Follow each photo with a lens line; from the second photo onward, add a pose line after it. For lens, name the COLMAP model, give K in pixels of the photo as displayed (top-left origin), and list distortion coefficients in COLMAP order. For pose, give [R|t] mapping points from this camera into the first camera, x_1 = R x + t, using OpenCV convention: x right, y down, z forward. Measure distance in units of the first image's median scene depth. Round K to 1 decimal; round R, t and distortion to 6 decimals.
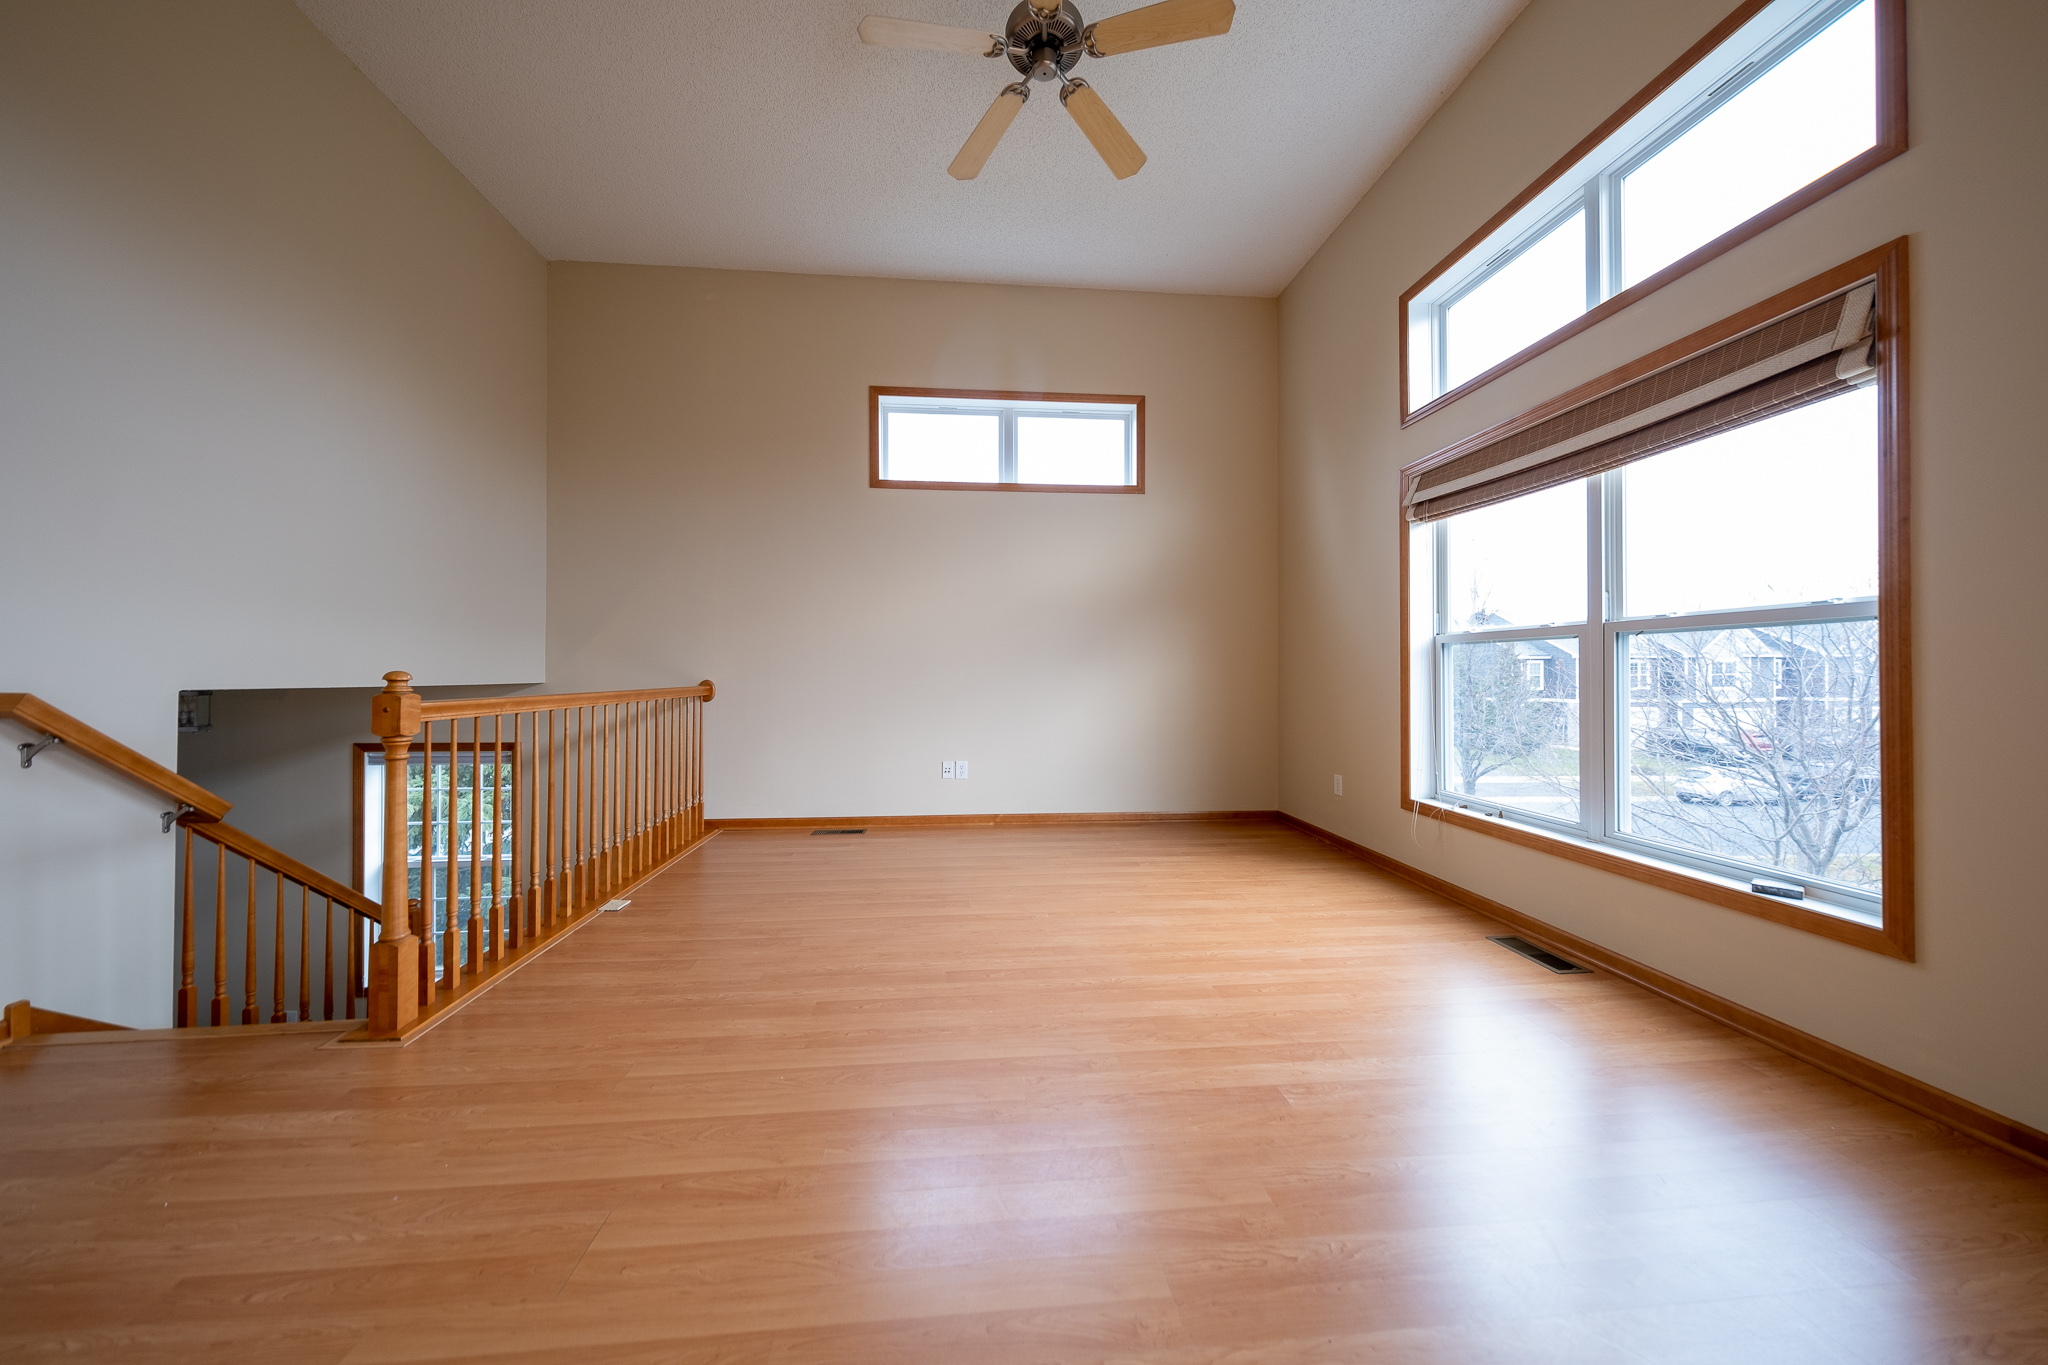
lens RADIAL K [[688.3, 0, 1013.0], [0, 688.3, 667.1], [0, 0, 1]] dist [0.000046, -0.000092]
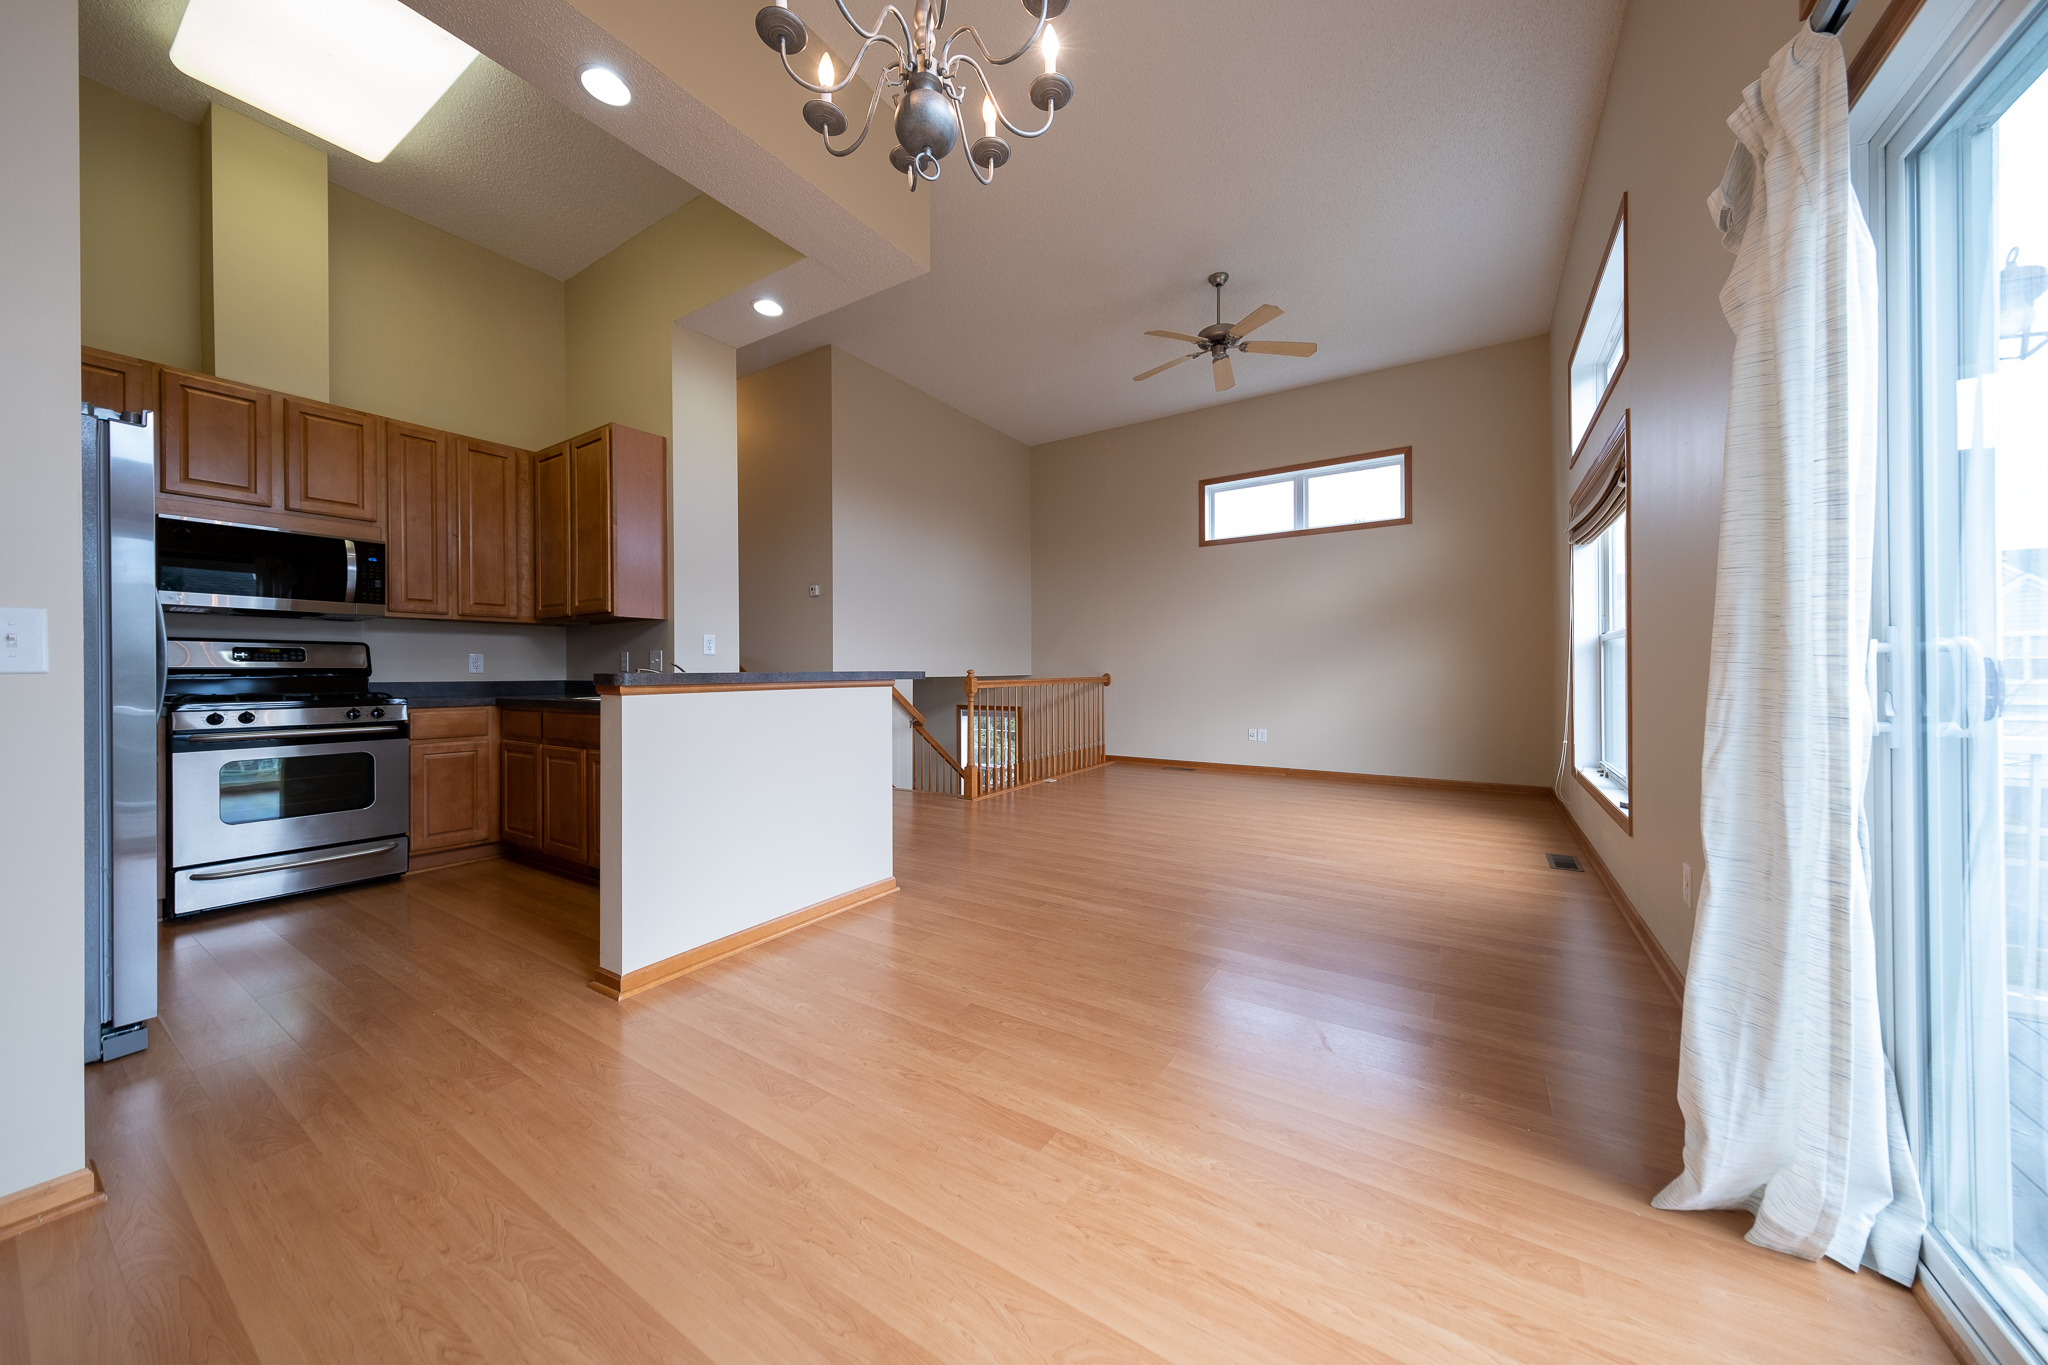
lens RADIAL K [[688.3, 0, 1020.1], [0, 688.3, 674.1], [0, 0, 1]] dist [0.000046, -0.000092]
pose [[0.785959, -0.003842, -0.618267, 0.499610], [0.014088, 0.999832, 0.011696, -0.002914], [0.618118, -0.017903, 0.785881, -0.536776]]
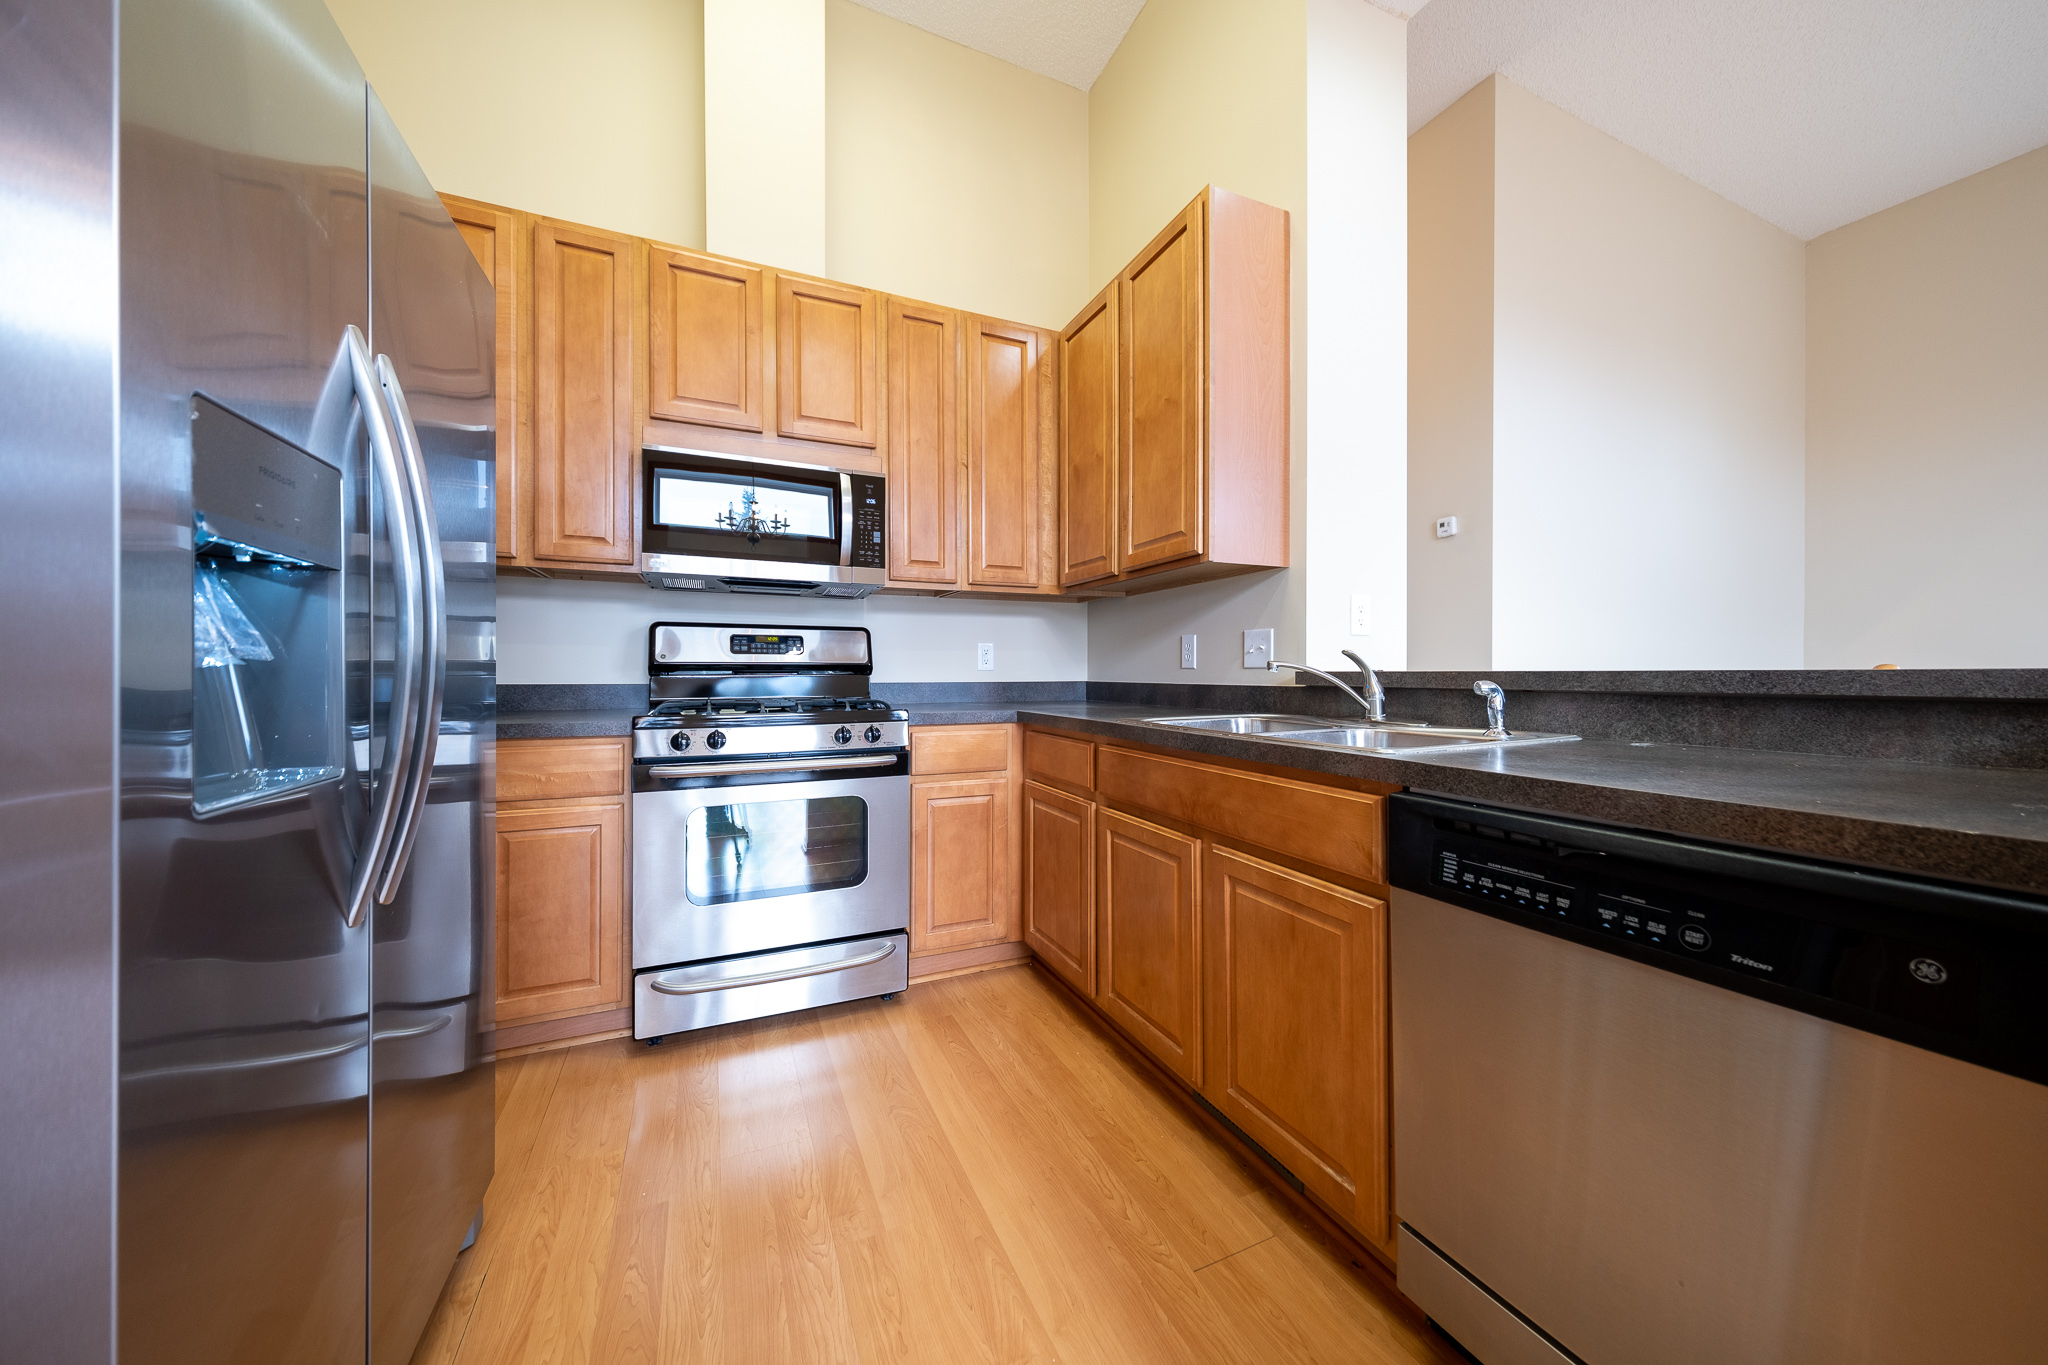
lens RADIAL K [[688.3, 0, 1017.6], [0, 688.3, 672.2], [0, 0, 1]] dist [0.000046, -0.000092]
pose [[0.312662, -0.000569, -0.949864, -0.134975], [0.015360, 0.999872, 0.004457, -0.004926], [0.949740, -0.015983, 0.312630, -0.413948]]
